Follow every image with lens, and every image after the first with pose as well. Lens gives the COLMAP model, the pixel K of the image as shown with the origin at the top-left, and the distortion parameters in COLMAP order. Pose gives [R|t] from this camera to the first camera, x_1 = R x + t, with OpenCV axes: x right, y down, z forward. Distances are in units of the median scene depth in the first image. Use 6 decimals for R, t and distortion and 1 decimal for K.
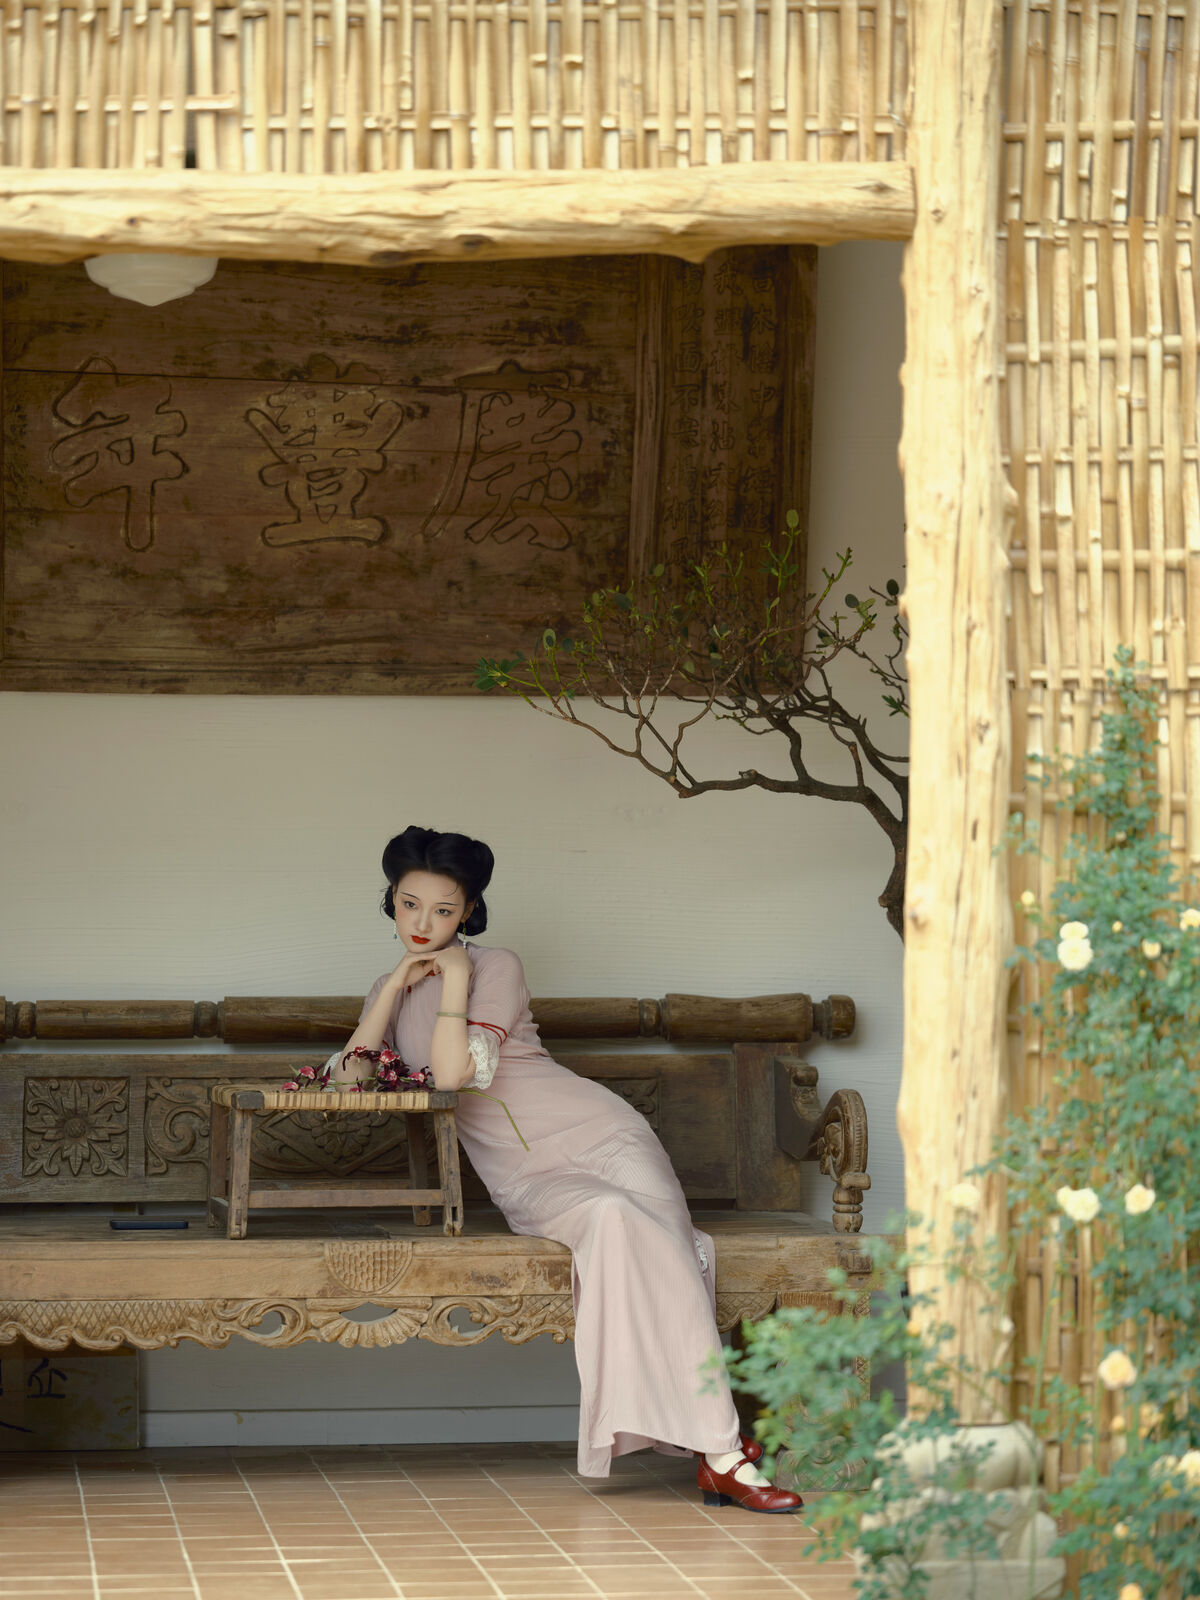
lens RADIAL K [[4214.9, 0, 668.5], [0, 4214.9, 793.1], [0, 0, 1]] dist [0.031093, 0.000000]
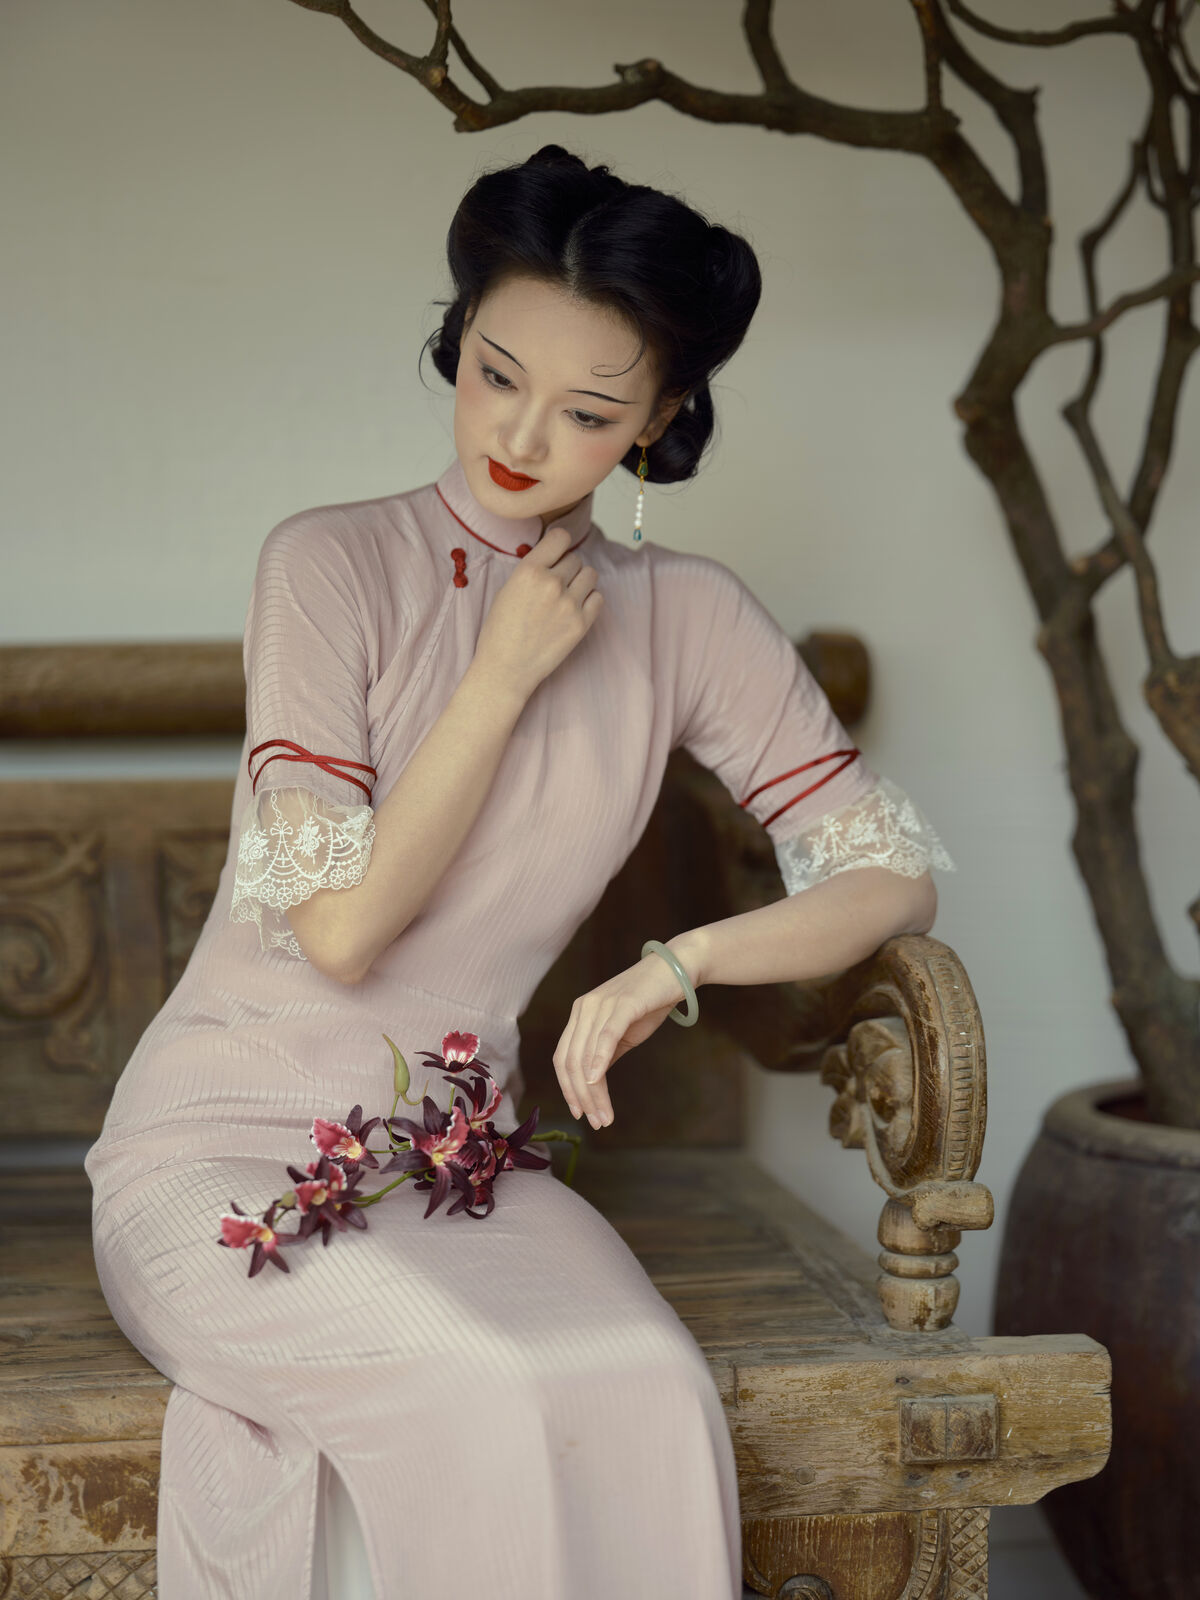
lens RADIAL K [[4214.9, 0, 600.5], [0, 4214.9, 789.1], [0, 0, 1]] dist [0.031093, 0.000000]
pose [[0.999072, -0.002230, 0.043021, -0.000724], [-0.003408, 0.991439, 0.130529, 0.009759], [-0.042944, -0.130554, 0.990511, 0.621292]]
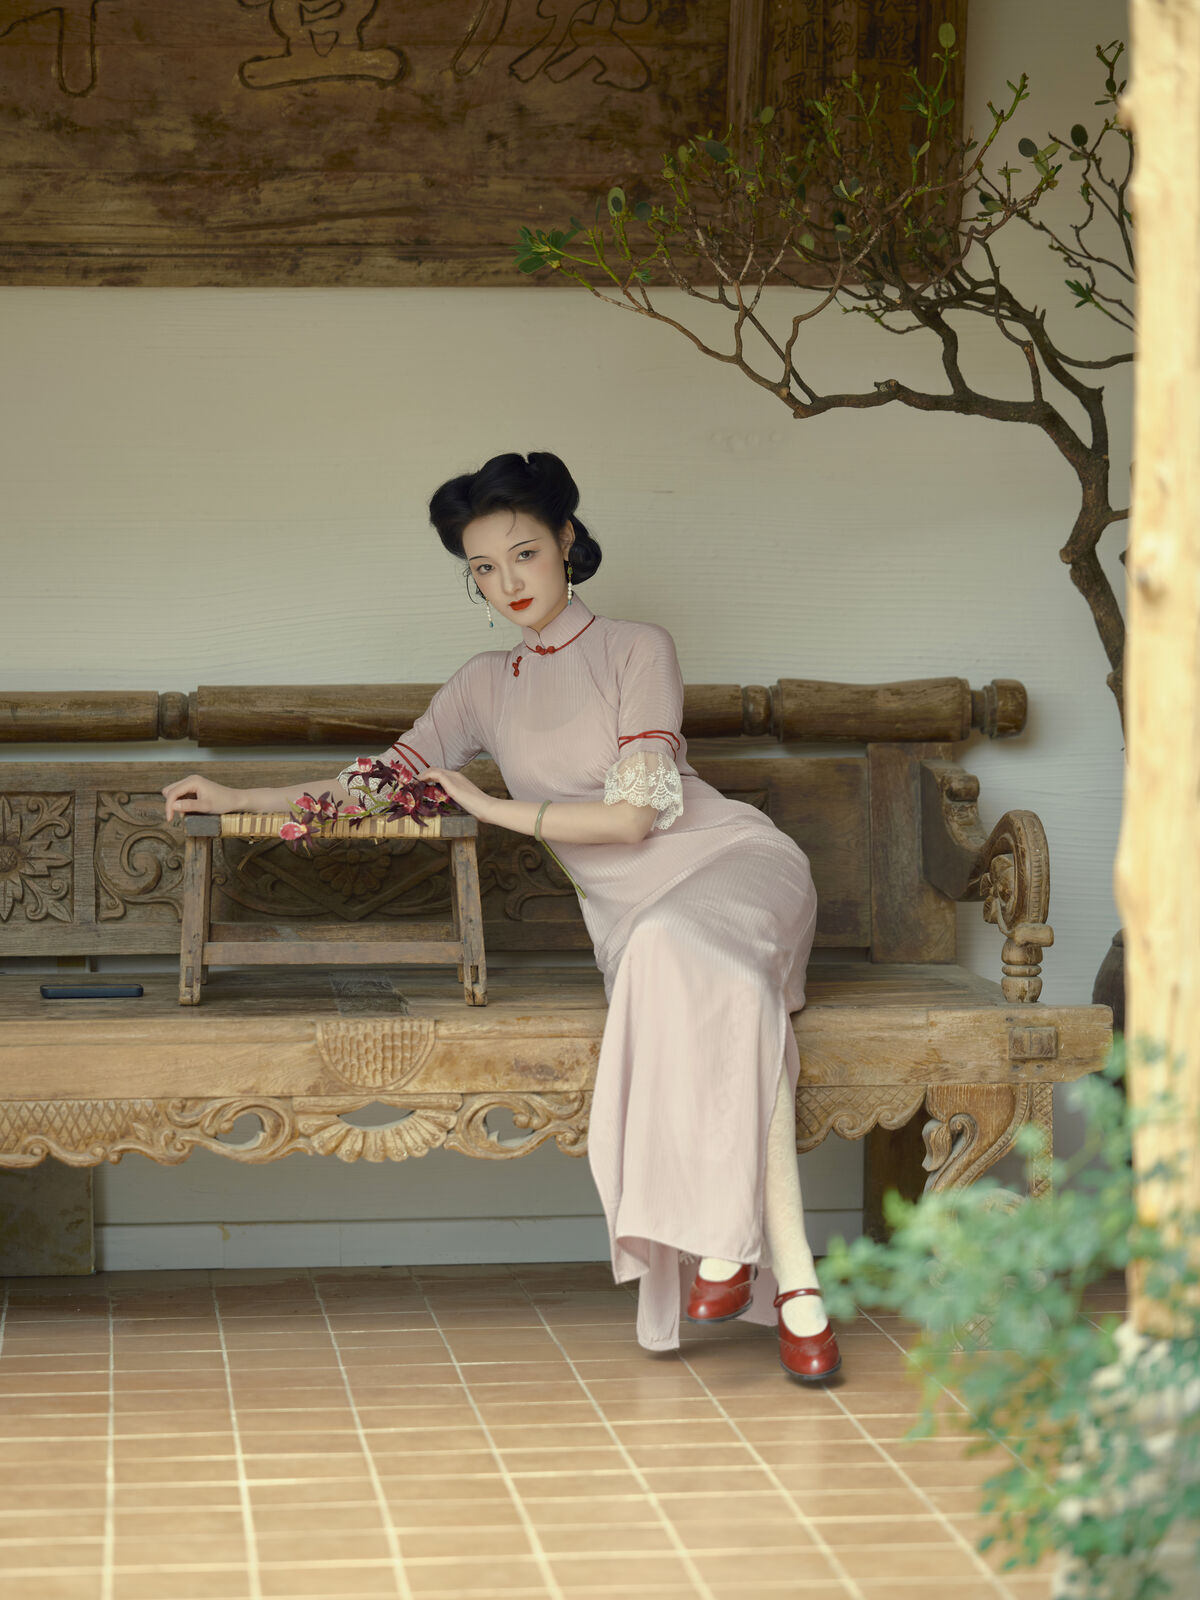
lens RADIAL K [[4214.9, 0, 630.1], [0, 4214.9, 846.3], [0, 0, 1]] dist [0.031093, 0.000000]
pose [[0.999230, -0.002883, -0.039124, 0.002525], [0.006599, 0.995436, 0.095206, 0.005262], [0.038671, -0.095391, 0.994688, 0.250226]]
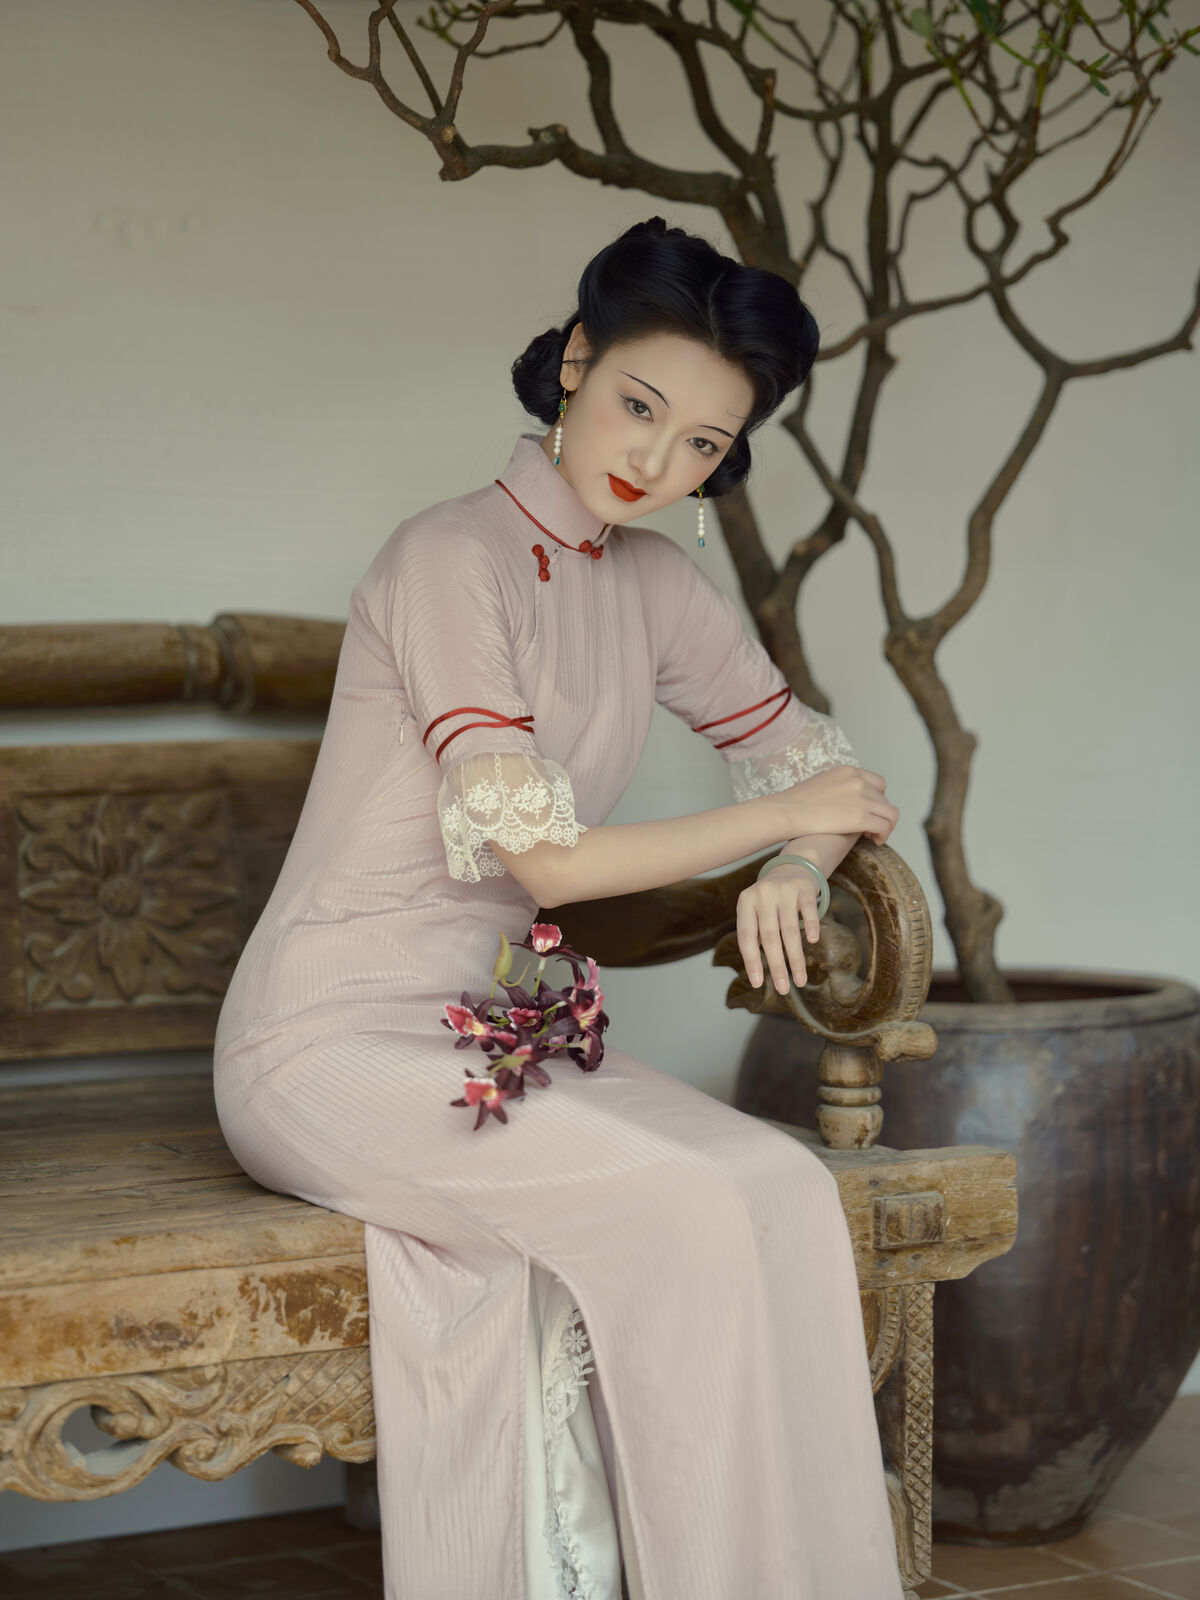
lens RADIAL K [[4214.9, 0, 605.9], [0, 4214.9, 755.0], [0, 0, 1]] dist [0.031093, 0.000000]
pose [[0.935411, -0.024045, 0.352743, -0.136423], [-0.011990, 0.994953, 0.099619, 0.016574], [-0.353359, -0.097414, 0.930402, 0.569518]]
